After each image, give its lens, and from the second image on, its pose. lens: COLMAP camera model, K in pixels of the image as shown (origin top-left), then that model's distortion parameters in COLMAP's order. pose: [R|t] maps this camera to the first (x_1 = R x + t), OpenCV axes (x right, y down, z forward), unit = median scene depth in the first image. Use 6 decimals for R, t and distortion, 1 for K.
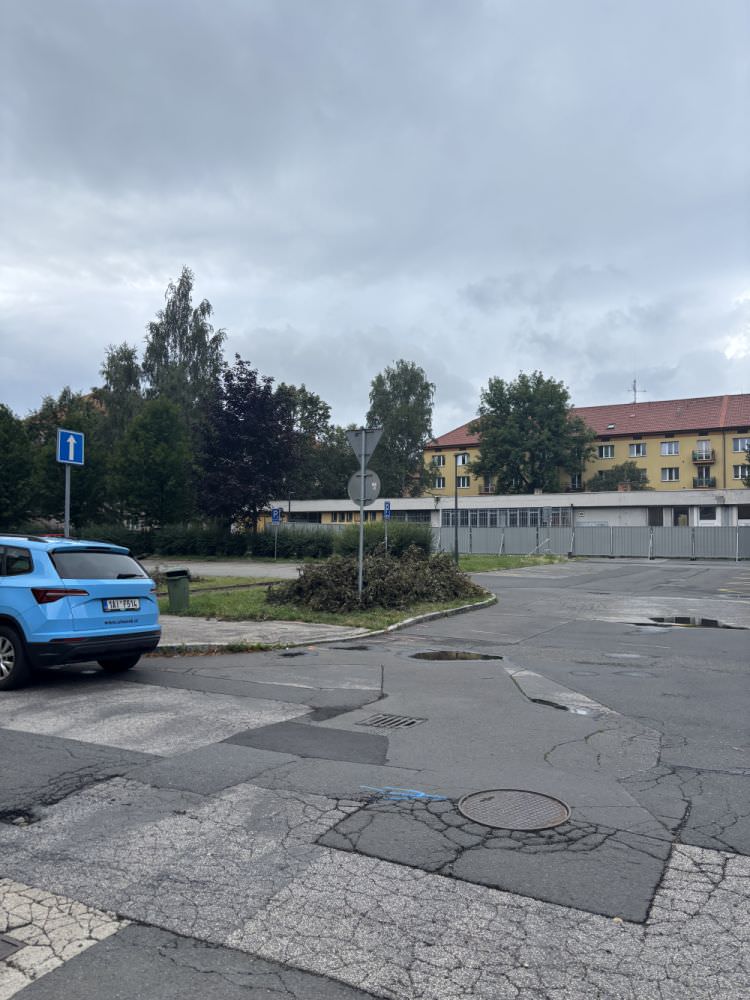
lens RADIAL K [[760.0, 0, 374.4], [0, 760.0, 501.0], [0, 0, 1]] dist [0.009004, -0.014204]
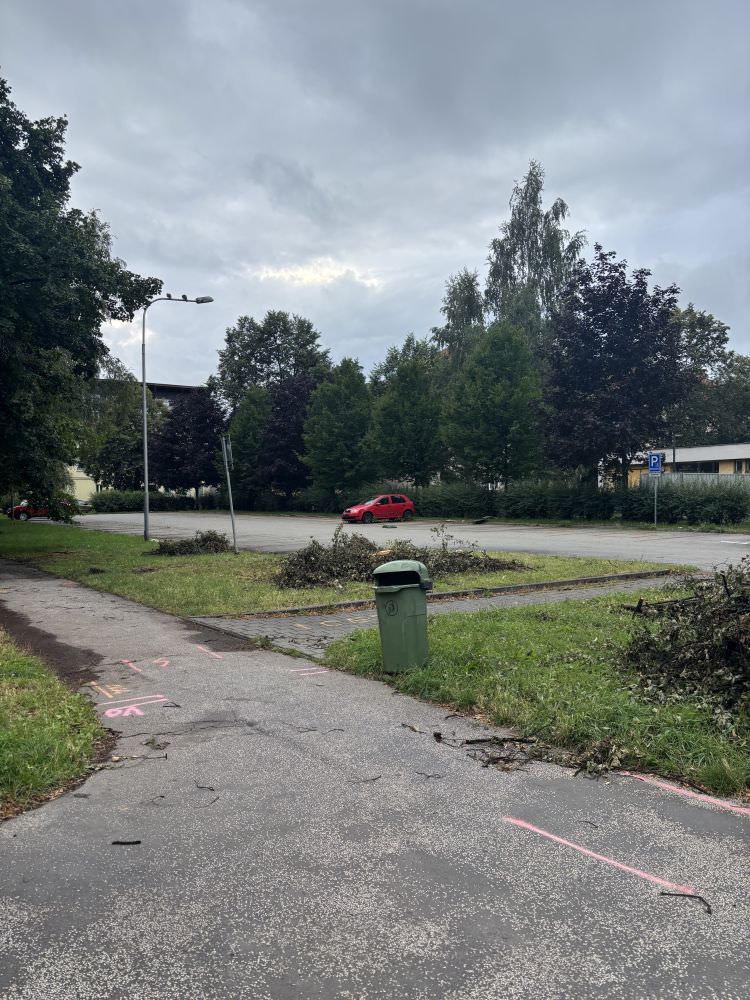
lens RADIAL K [[760.0, 0, 368.7], [0, 760.0, 524.6], [0, 0, 1]] dist [0.009004, -0.014204]
pose [[0.882462, 0.001178, -0.470381, -0.023023], [0.037517, 0.996635, 0.072880, 0.010286], [0.468884, -0.081961, 0.879449, 0.180321]]
